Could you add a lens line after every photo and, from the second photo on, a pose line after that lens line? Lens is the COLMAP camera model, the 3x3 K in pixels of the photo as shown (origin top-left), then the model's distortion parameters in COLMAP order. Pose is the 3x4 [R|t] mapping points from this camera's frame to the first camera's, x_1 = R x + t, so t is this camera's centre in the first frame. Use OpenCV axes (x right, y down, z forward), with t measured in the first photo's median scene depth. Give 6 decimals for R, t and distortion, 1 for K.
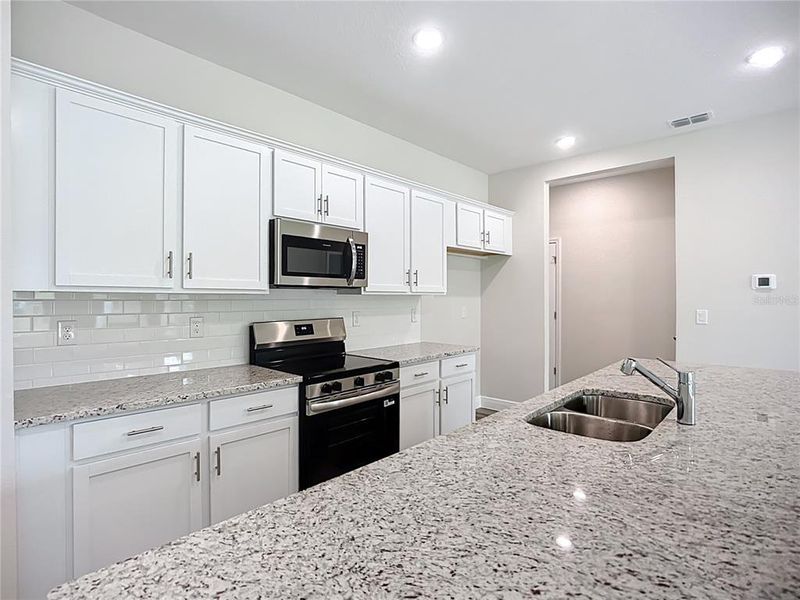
lens RADIAL K [[415.1, 0, 397.8], [0, 415.1, 303.7], [0, 0, 1]] dist [-0.033684, 0.013402]
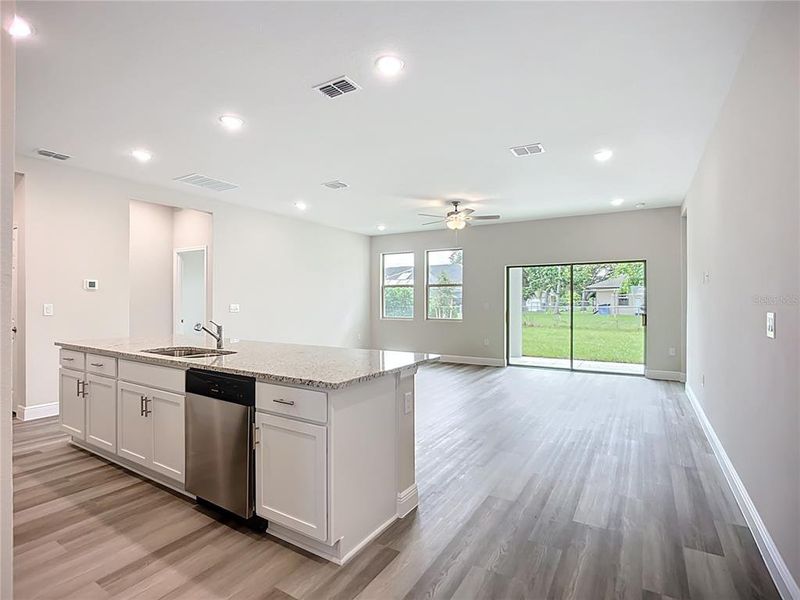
lens RADIAL K [[404.9, 0, 395.5], [0, 404.9, 302.6], [0, 0, 1]] dist [-0.042486, 0.014492]
pose [[-0.196983, -0.000858, 0.980406, -0.824623], [0.009226, 0.999954, 0.002729, 0.019990], [-0.980363, 0.009583, -0.196966, 0.238936]]
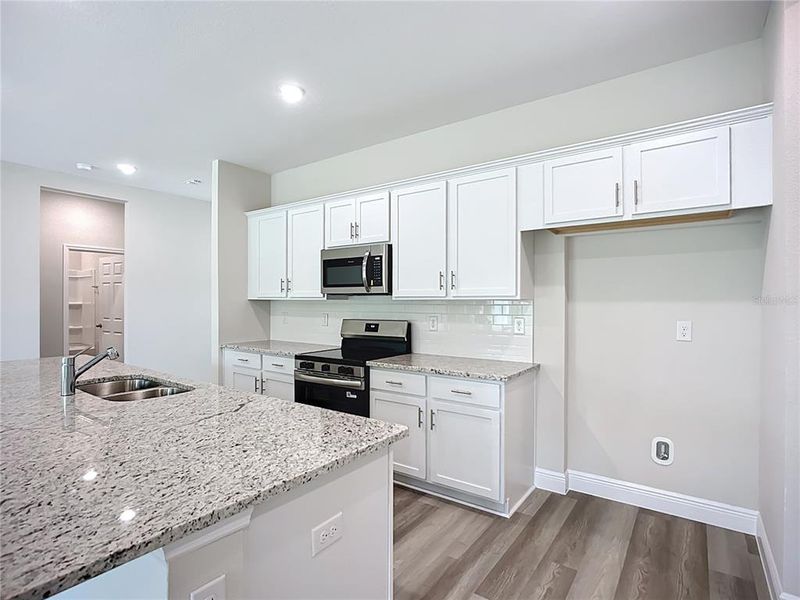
lens RADIAL K [[415.1, 0, 397.8], [0, 415.1, 303.7], [0, 0, 1]] dist [-0.033684, 0.013402]
pose [[0.117151, 0.005397, -0.993099, 1.078452], [-0.015931, 0.999867, 0.003554, -0.017051], [0.992986, 0.015405, 0.117221, 0.952470]]
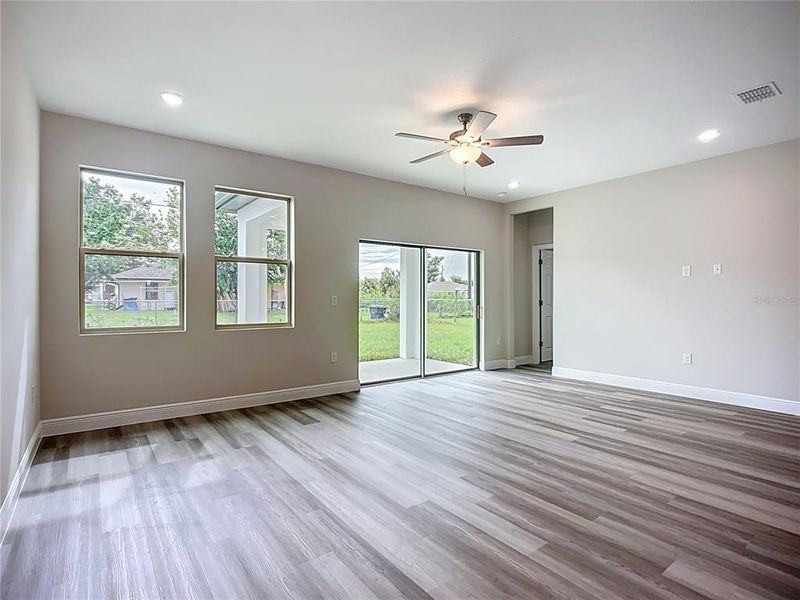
lens RADIAL K [[417.9, 0, 396.2], [0, 417.9, 296.9], [0, 0, 1]] dist [-0.046787, 0.028998]
pose [[-0.983105, 0.002817, 0.183020, 1.220287], [0.005005, 0.999921, 0.011498, 0.028759], [-0.182973, 0.012219, -0.983042, 0.793084]]
